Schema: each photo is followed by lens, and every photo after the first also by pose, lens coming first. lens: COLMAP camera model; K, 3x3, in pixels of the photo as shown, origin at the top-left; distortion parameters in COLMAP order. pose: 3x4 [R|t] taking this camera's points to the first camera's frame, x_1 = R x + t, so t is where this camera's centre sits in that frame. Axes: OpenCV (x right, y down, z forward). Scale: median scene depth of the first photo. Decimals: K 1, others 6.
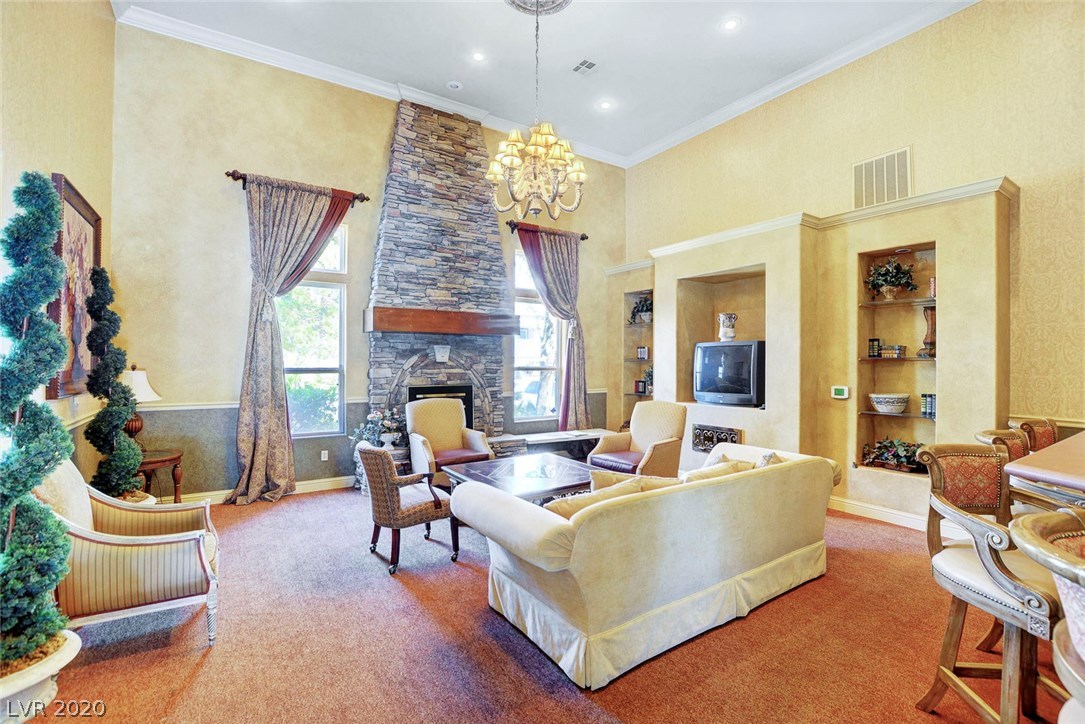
lens RADIAL K [[487.8, 0, 542.5], [0, 487.8, 362.0], [0, 0, 1]] dist [-0.000802, -0.000070]
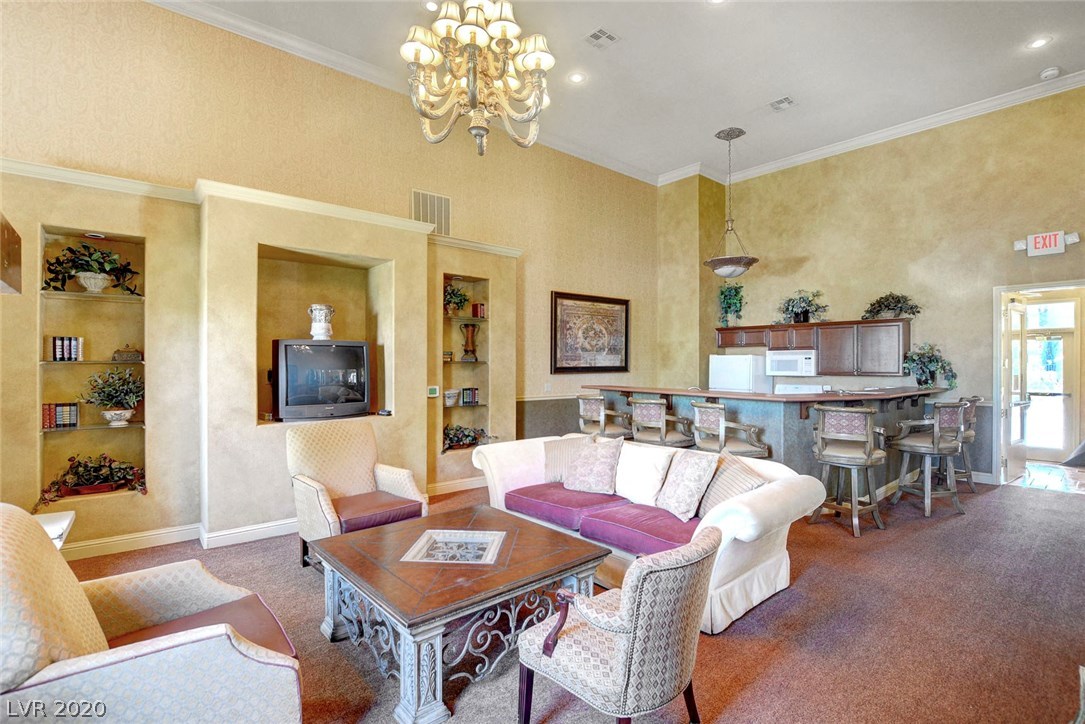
lens RADIAL K [[487.8, 0, 542.5], [0, 487.8, 362.0], [0, 0, 1]] dist [-0.000802, -0.000070]
pose [[-0.095816, 0.002727, 0.995395, -0.525643], [0.002800, 0.999993, -0.002470, -0.003097], [-0.995395, 0.002550, -0.095823, 0.818980]]
